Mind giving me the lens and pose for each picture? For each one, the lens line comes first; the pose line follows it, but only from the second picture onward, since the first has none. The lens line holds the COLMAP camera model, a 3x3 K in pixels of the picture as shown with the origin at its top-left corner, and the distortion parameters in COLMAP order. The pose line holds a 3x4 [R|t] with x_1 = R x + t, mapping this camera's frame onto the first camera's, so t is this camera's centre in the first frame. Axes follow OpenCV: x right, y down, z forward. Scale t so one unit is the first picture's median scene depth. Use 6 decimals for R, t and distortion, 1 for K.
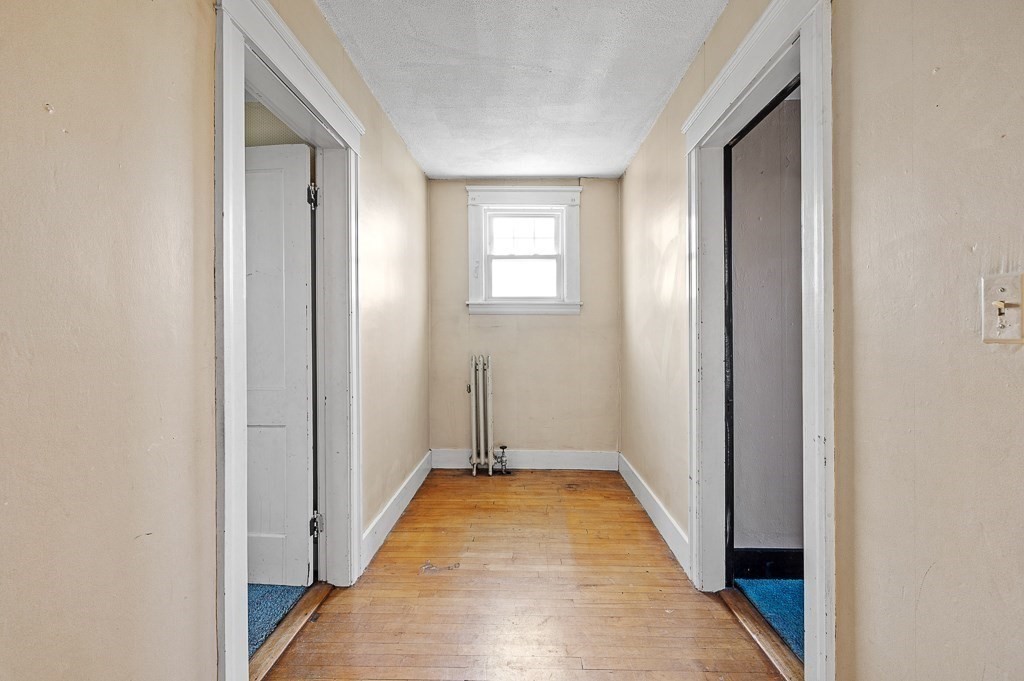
lens RADIAL K [[441.9, 0, 518.8], [0, 441.9, 335.3], [0, 0, 1]] dist [0.000597, 0.000202]
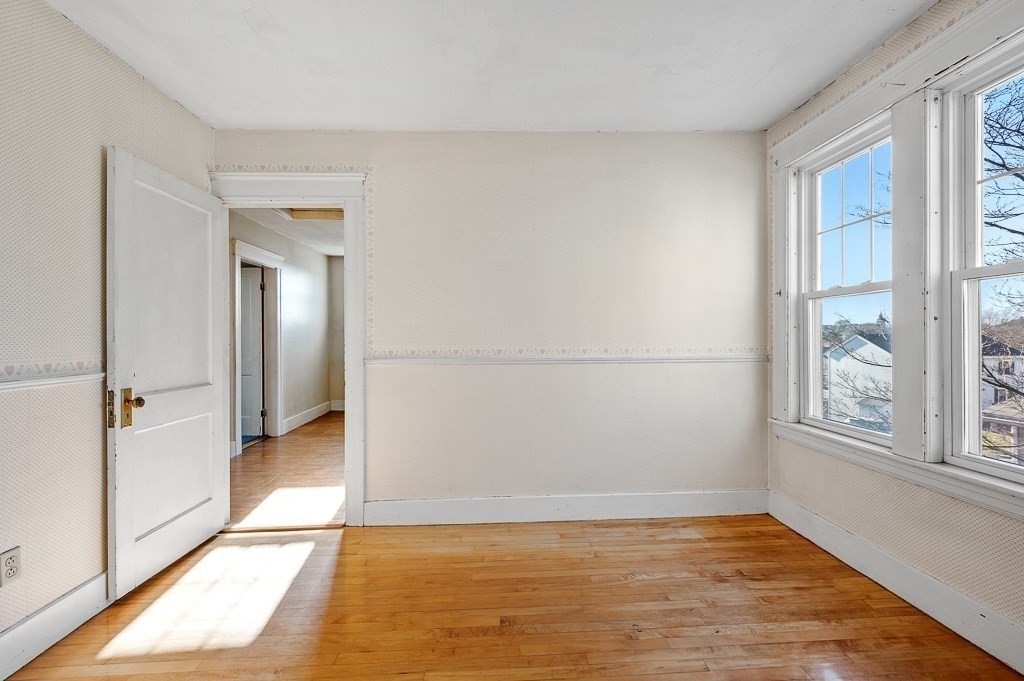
lens RADIAL K [[441.9, 0, 511.9], [0, 441.9, 336.5], [0, 0, 1]] dist [0.000597, 0.000202]
pose [[0.997786, 0.002176, 0.066475, 0.821067], [-0.002264, 0.999997, 0.001258, -0.030194], [-0.066472, -0.001406, 0.997787, -1.682620]]
